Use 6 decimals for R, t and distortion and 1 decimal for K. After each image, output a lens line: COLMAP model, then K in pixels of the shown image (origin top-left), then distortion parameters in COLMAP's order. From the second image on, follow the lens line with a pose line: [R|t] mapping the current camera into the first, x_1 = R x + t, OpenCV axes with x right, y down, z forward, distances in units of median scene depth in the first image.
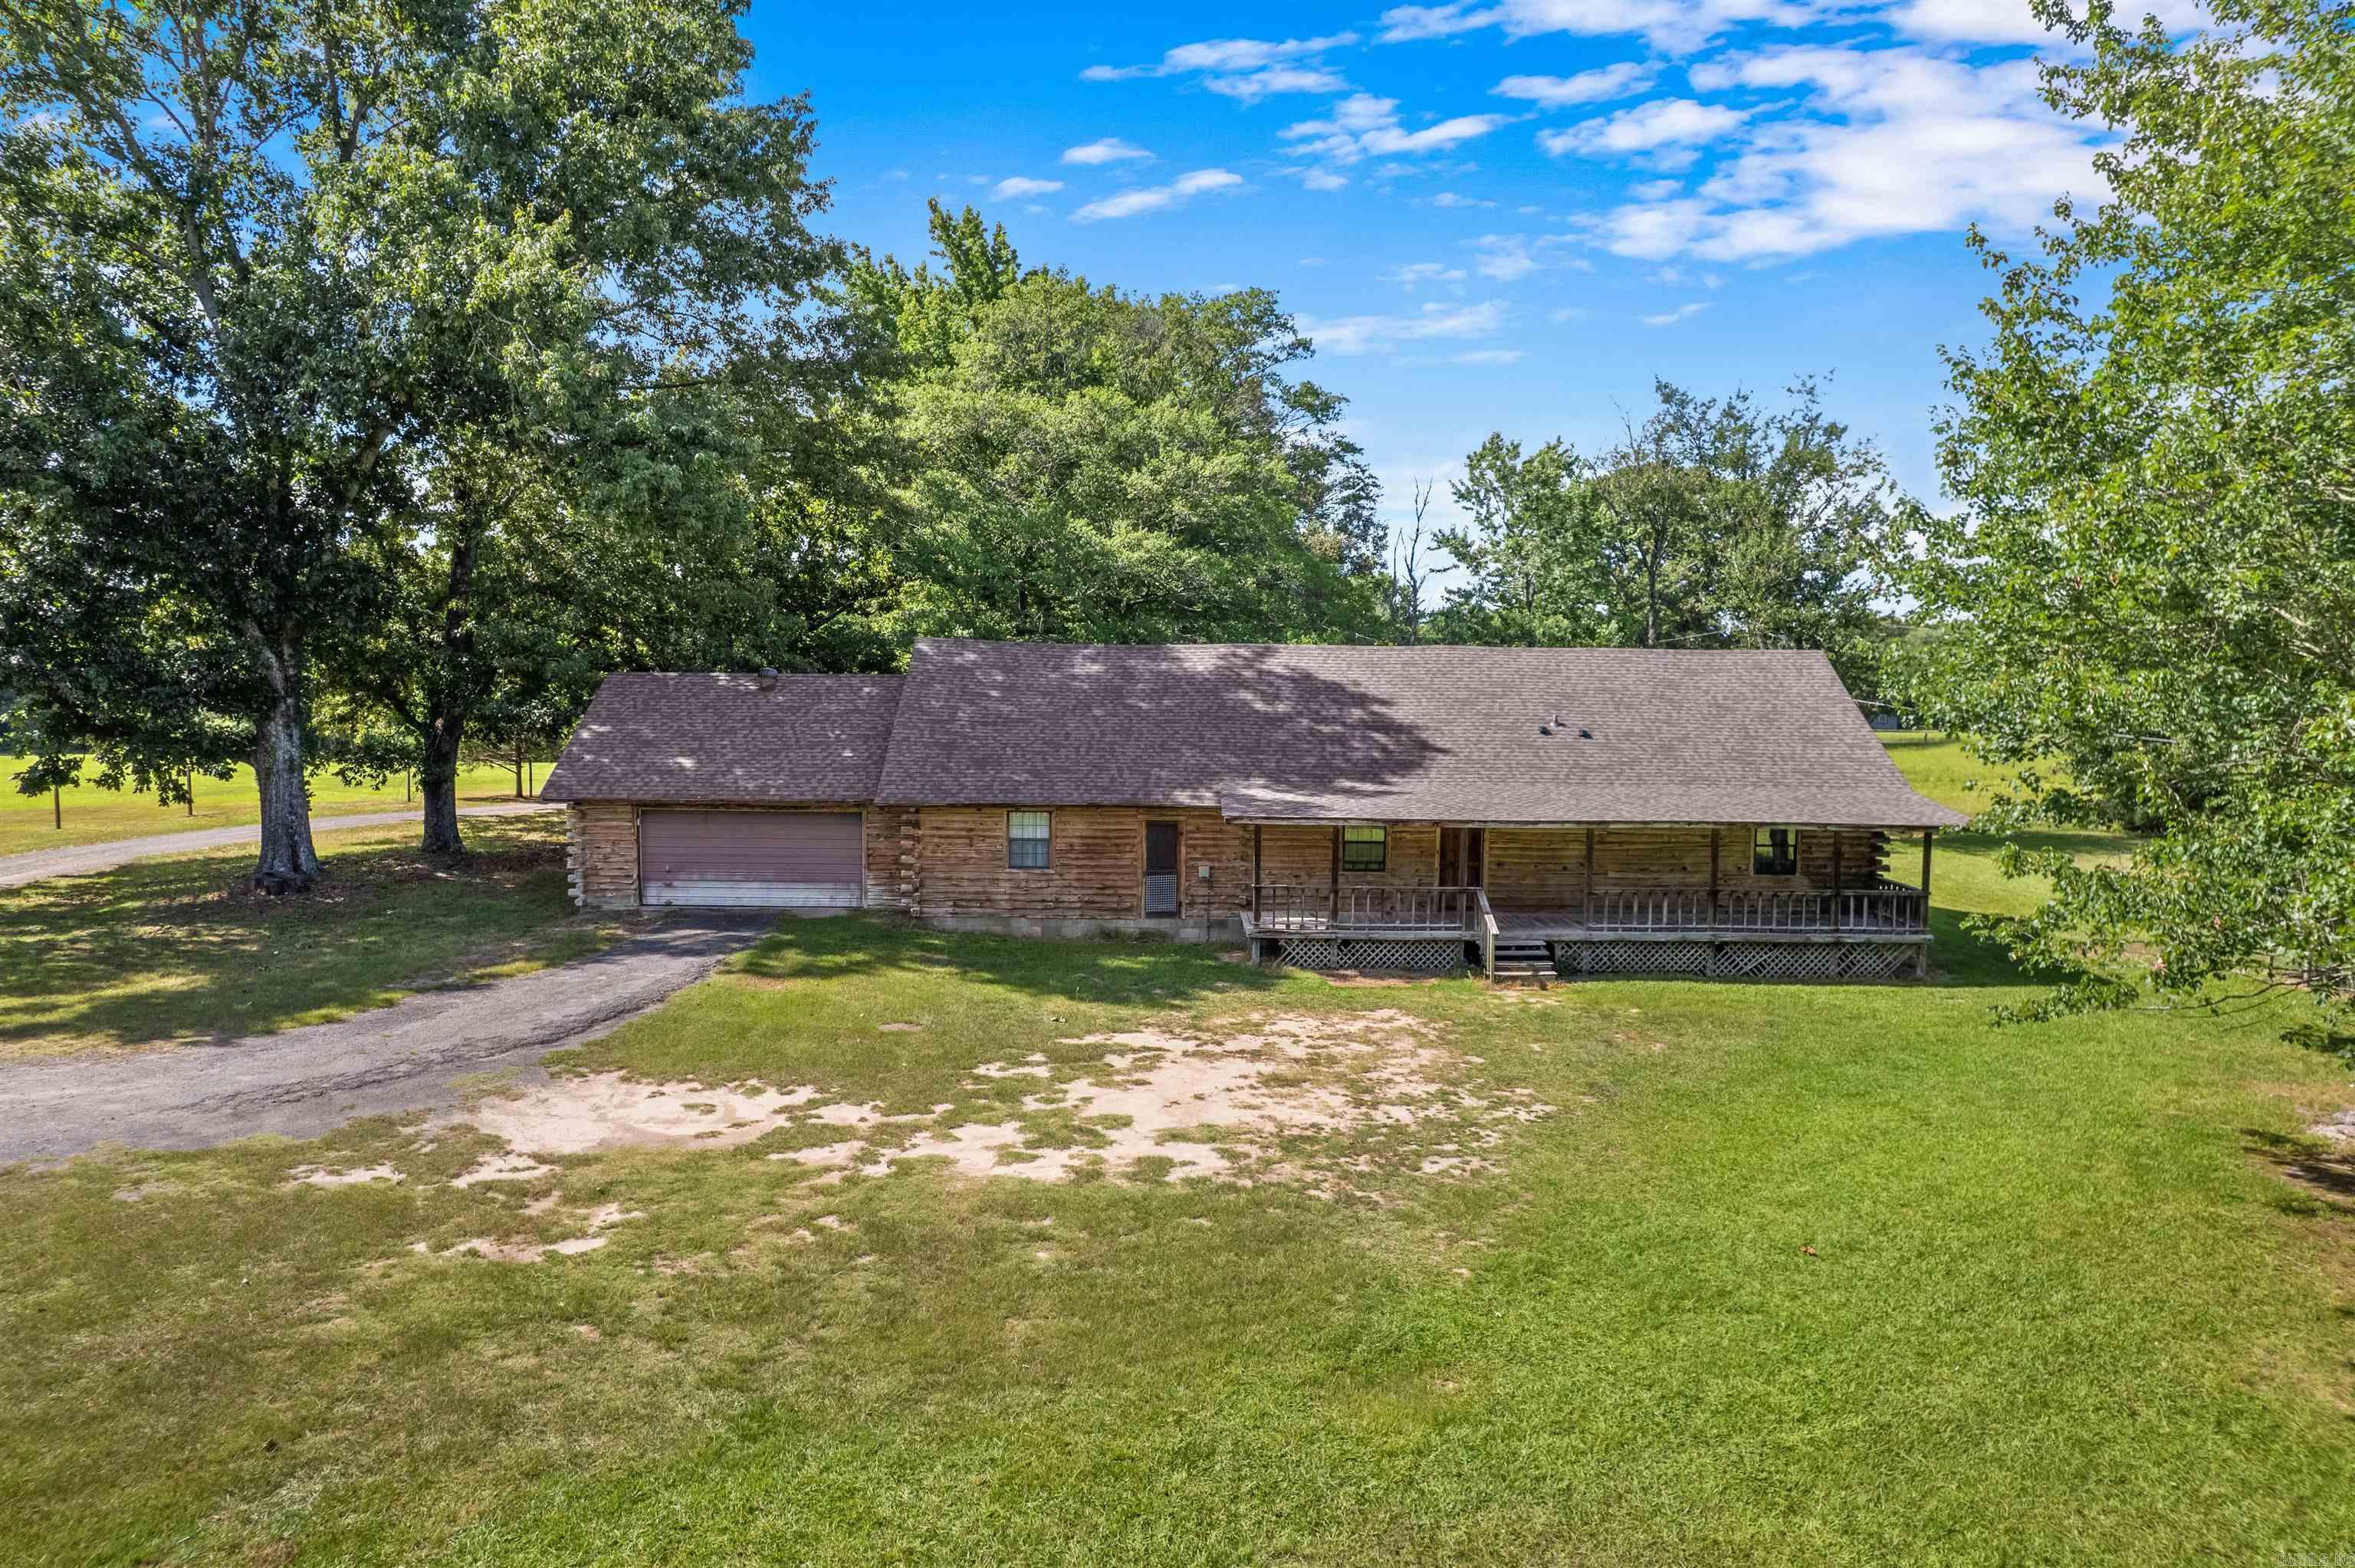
lens RADIAL K [[1493.1, 0, 1186.9], [0, 1493.1, 787.2], [0, 0, 1]] dist [-0.028149, 0.021738]
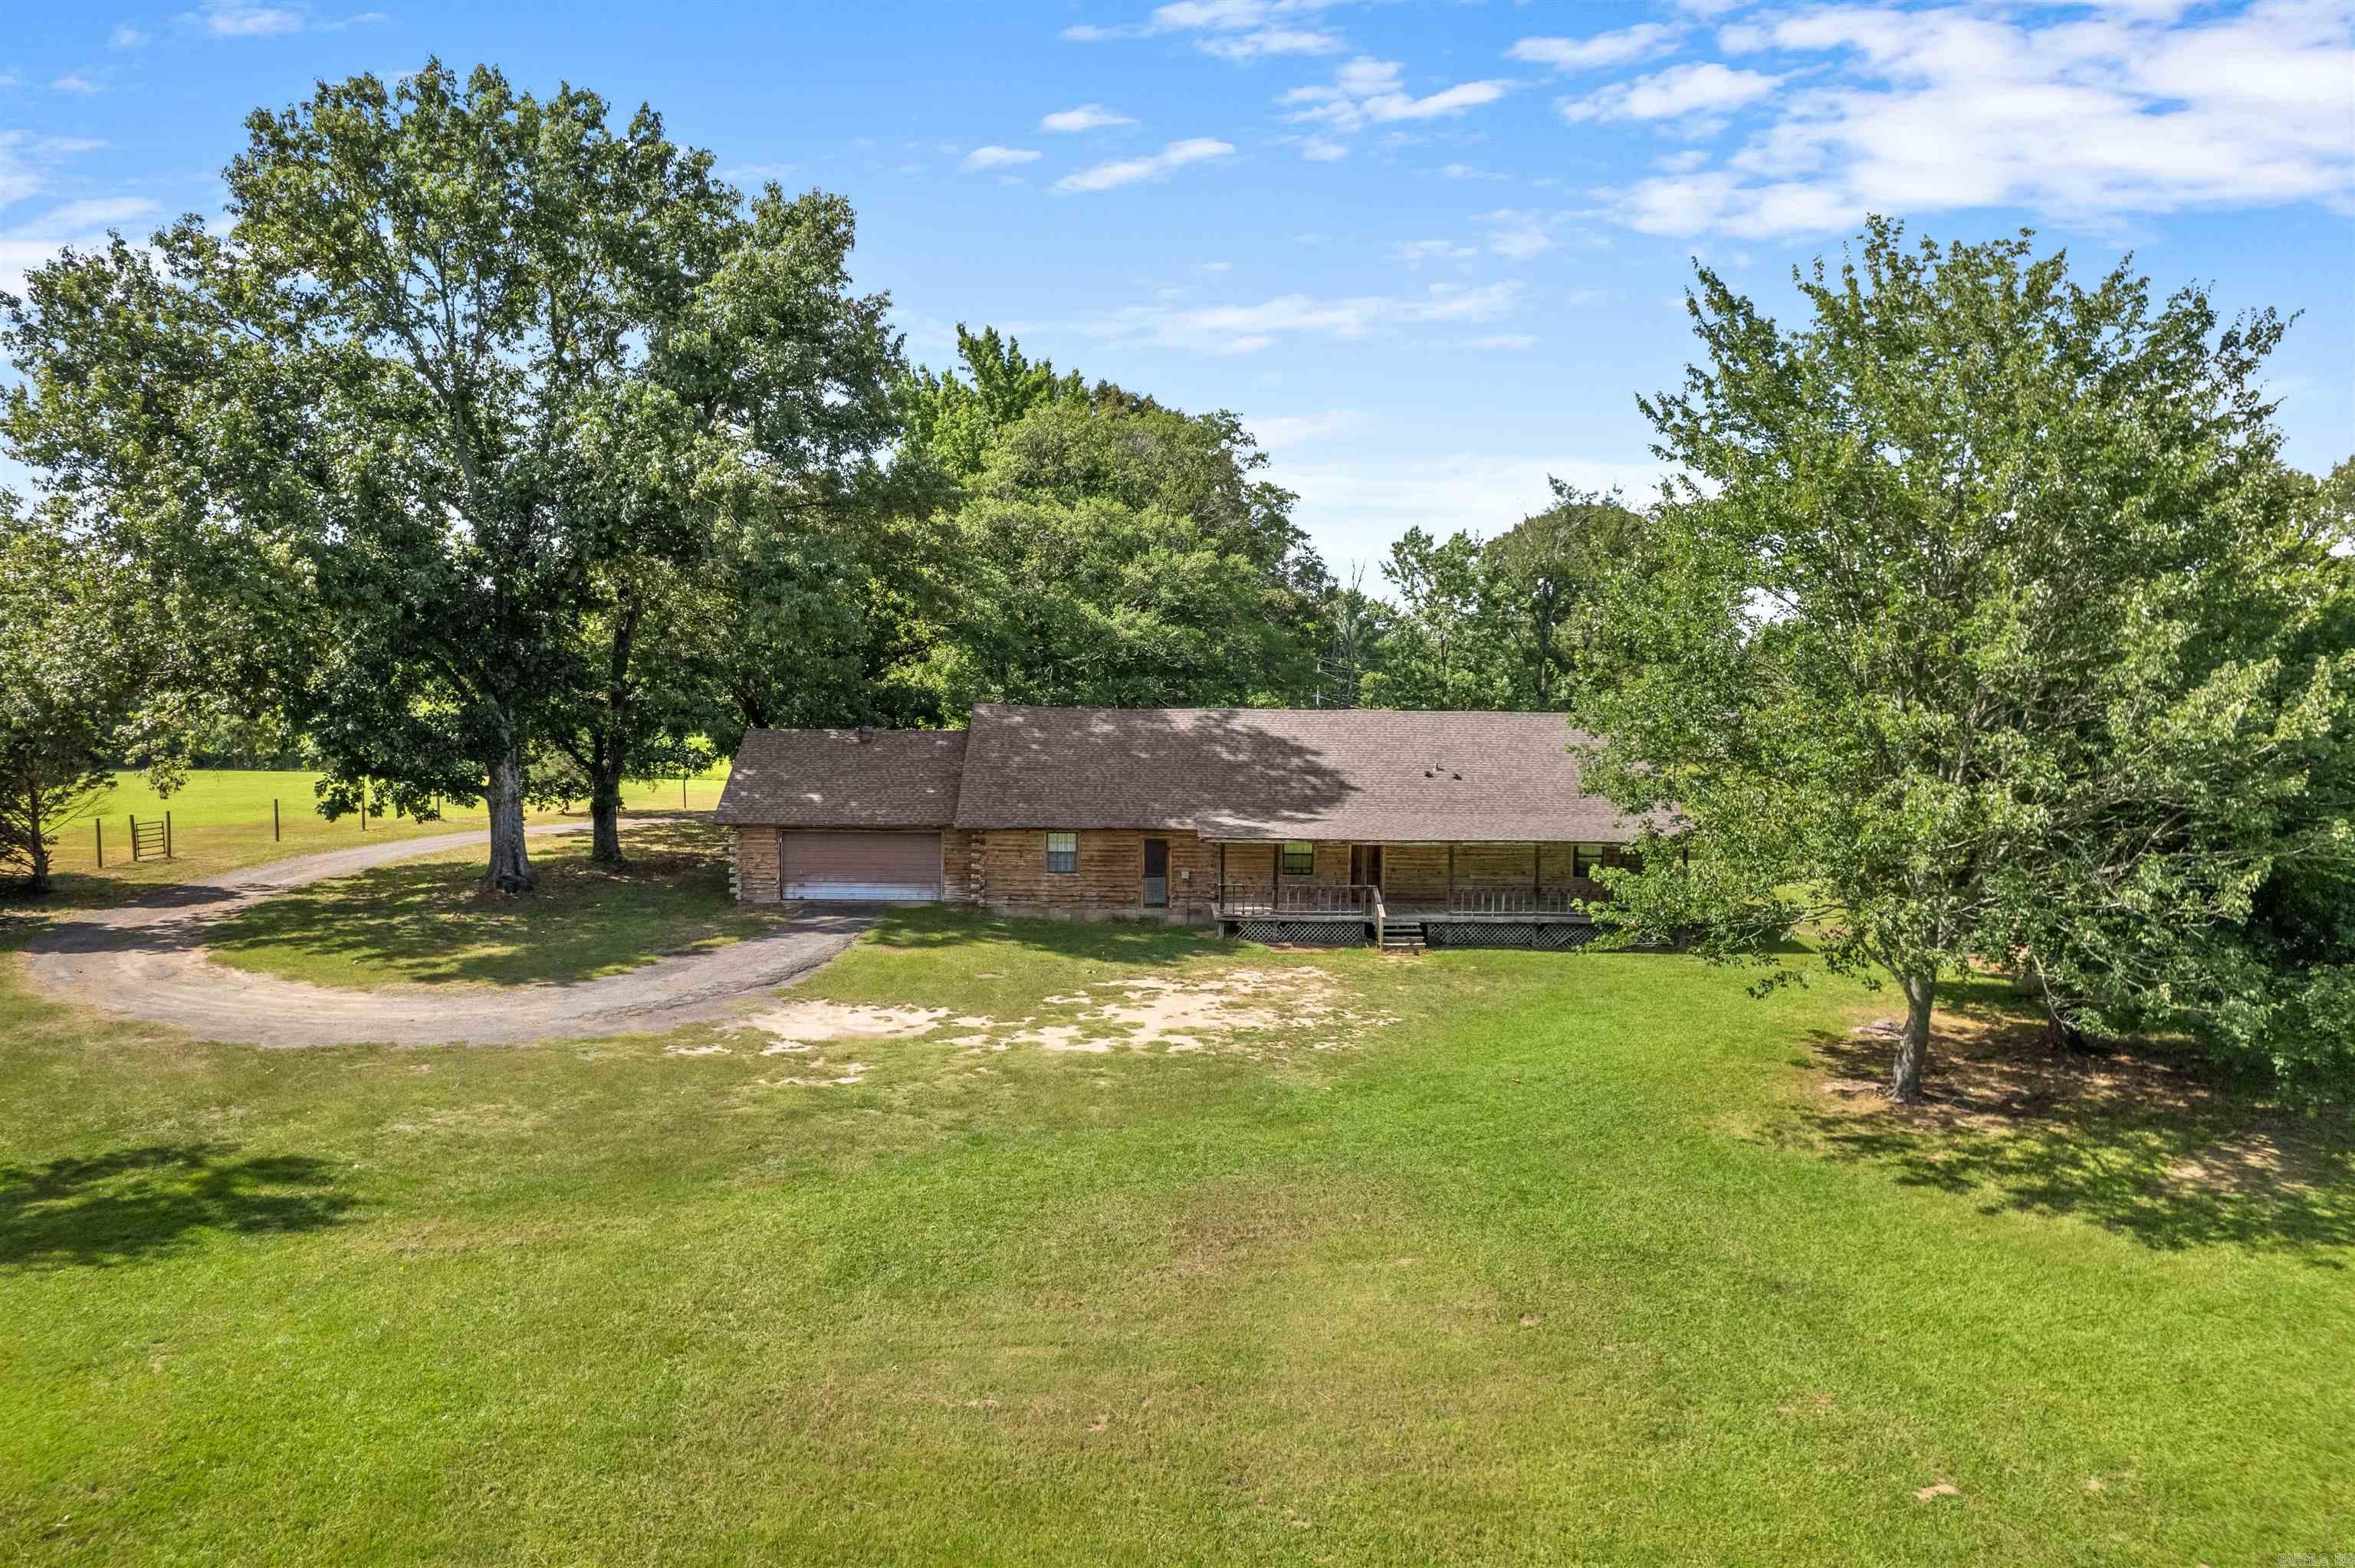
lens RADIAL K [[1493.1, 0, 1192.2], [0, 1493.1, 781.1], [0, 0, 1]] dist [-0.028149, 0.021738]
pose [[0.999787, 0.000376, 0.020634, -0.011770], [-0.000256, 0.999983, -0.005839, -0.025082], [-0.020635, 0.005832, 0.999770, -0.428107]]
